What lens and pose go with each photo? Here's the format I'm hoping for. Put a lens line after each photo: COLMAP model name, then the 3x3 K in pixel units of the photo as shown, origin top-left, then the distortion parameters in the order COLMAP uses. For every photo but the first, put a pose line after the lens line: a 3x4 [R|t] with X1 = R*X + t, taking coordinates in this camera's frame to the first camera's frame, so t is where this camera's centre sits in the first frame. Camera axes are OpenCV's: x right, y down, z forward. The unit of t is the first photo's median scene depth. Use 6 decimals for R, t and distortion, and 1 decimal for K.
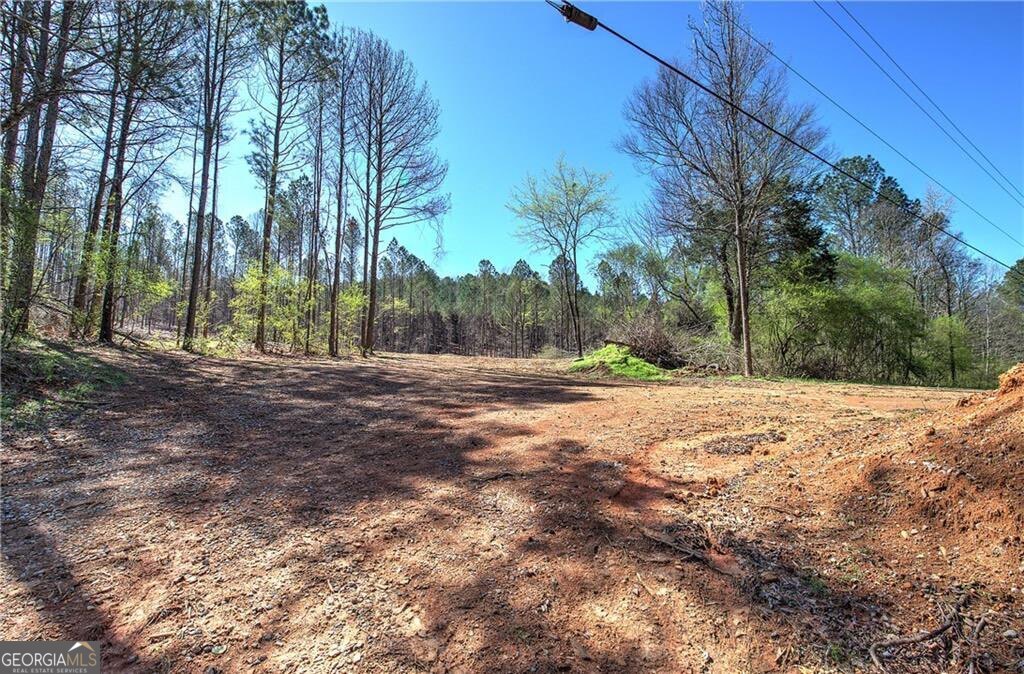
lens RADIAL K [[441.5, 0, 512.0], [0, 441.5, 337.0], [0, 0, 1]] dist [0.013425, -0.003937]
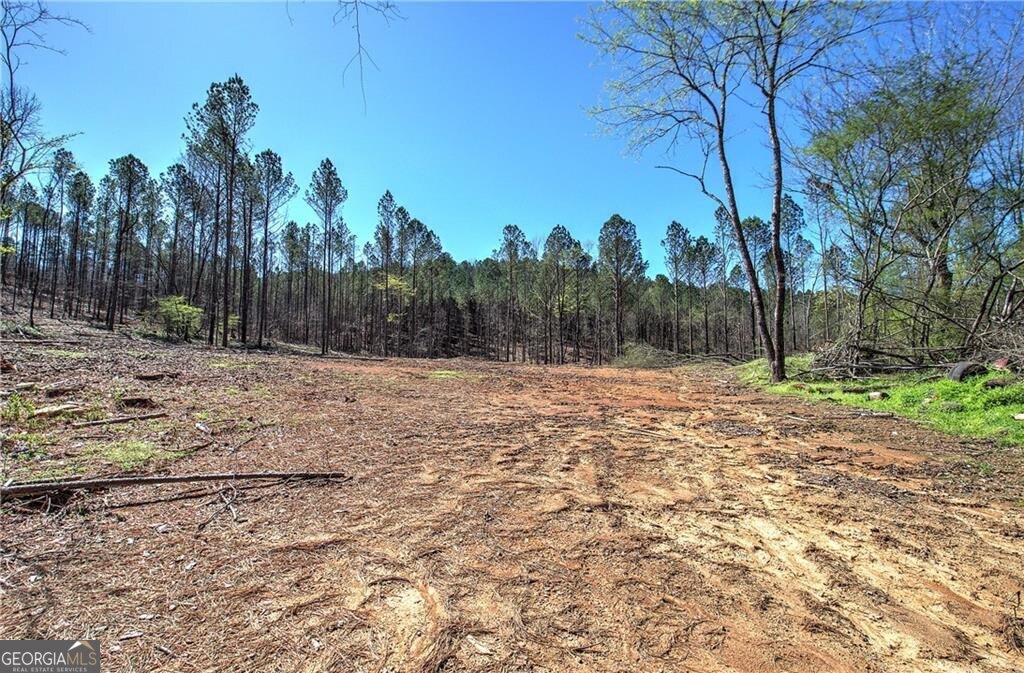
lens RADIAL K [[441.5, 0, 512.0], [0, 441.5, 336.5], [0, 0, 1]] dist [0.013425, -0.003937]
pose [[0.999096, -0.001943, -0.042466, -0.026977], [0.002859, 0.999764, 0.021531, -0.000903], [0.042414, -0.021633, 0.998866, 0.231439]]
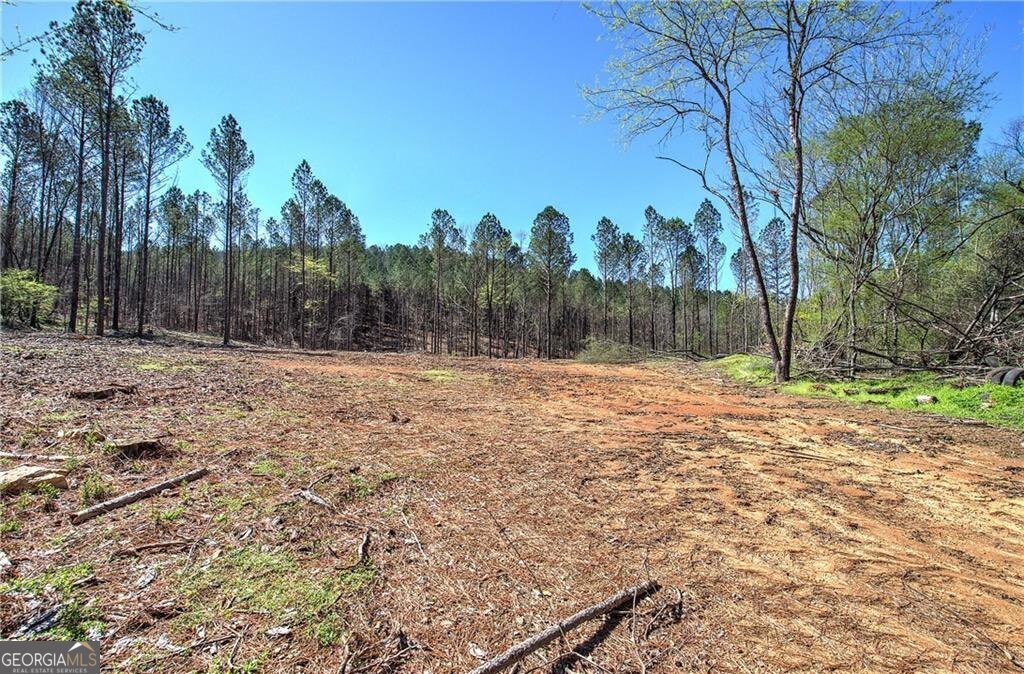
lens RADIAL K [[441.5, 0, 512.0], [0, 441.5, 337.0], [0, 0, 1]] dist [0.013425, -0.003937]
pose [[0.985547, 0.009377, 0.169141, -0.063274], [-0.017184, 0.998850, 0.044751, -0.002501], [-0.168527, -0.047011, 0.984575, 0.252504]]
